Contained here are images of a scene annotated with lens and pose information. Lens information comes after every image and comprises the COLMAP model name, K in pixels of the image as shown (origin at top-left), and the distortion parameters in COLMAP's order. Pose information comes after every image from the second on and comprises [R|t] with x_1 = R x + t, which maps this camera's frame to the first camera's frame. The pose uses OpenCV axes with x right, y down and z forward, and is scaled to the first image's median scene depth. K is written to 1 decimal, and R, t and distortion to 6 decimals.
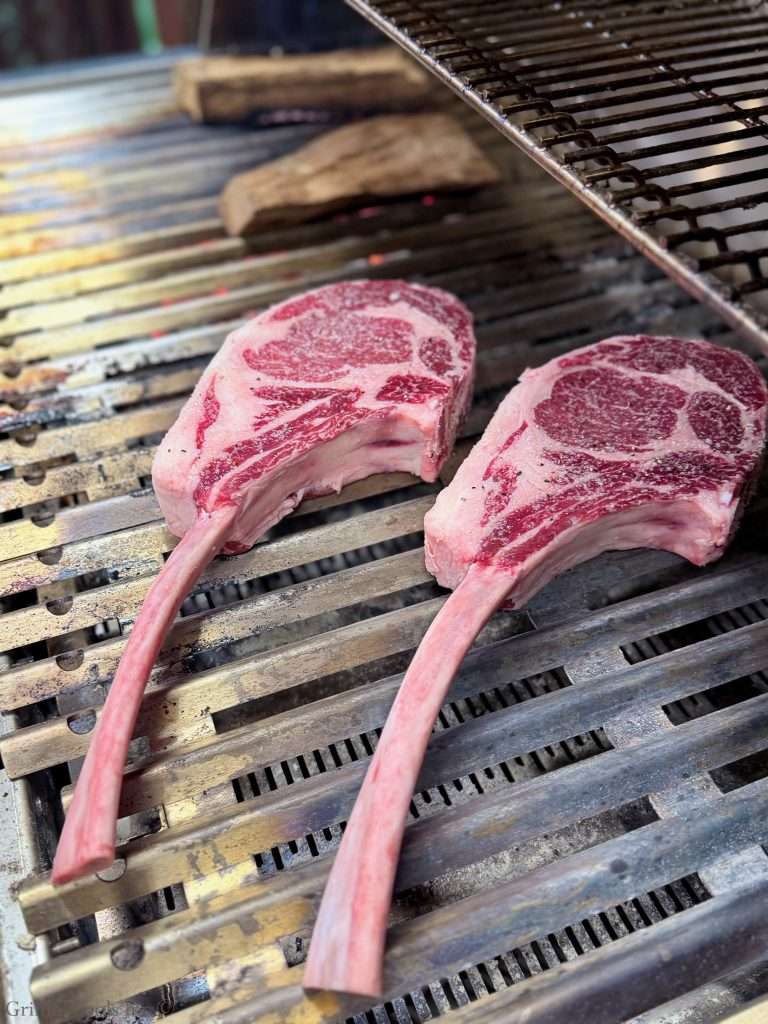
lens RADIAL K [[966.5, 0, 384.0], [0, 966.5, 512.0], [0, 0, 1]] dist [0.003758, -0.007723]
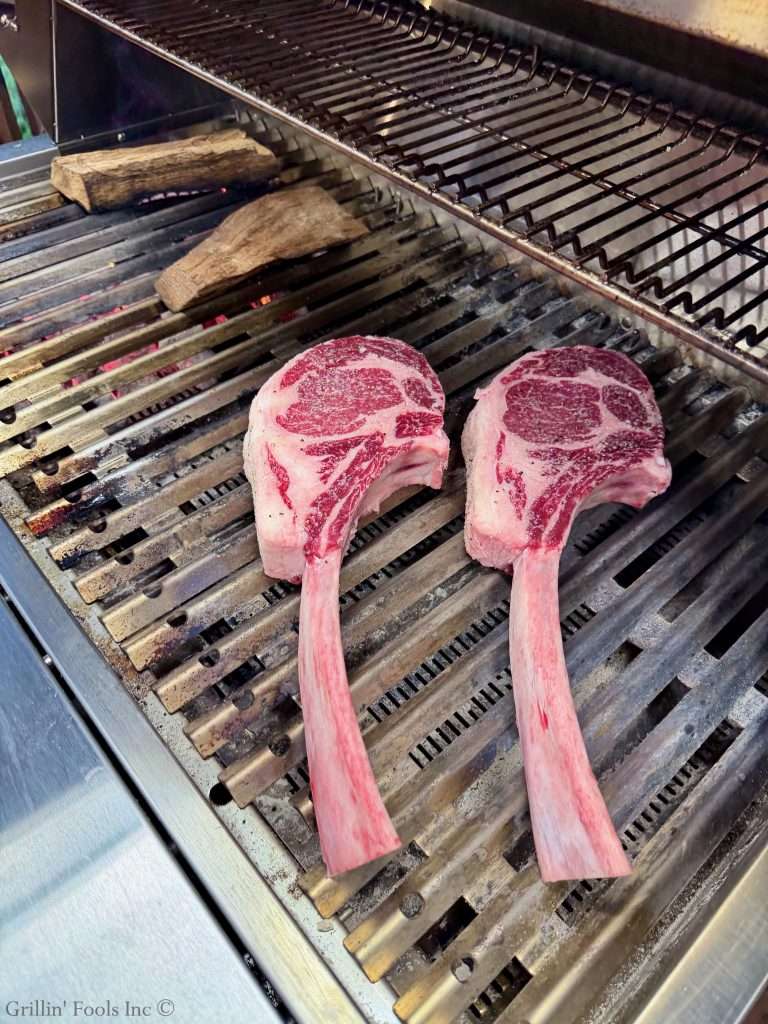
lens RADIAL K [[743.6, 0, 384.0], [0, 743.6, 512.0], [0, 0, 1]] dist [0.000434, -0.005024]
pose [[0.935581, -0.229227, 0.268596, -0.314672], [0.205334, 0.971994, 0.114302, -0.136748], [-0.287274, -0.051787, 0.956447, 0.040665]]
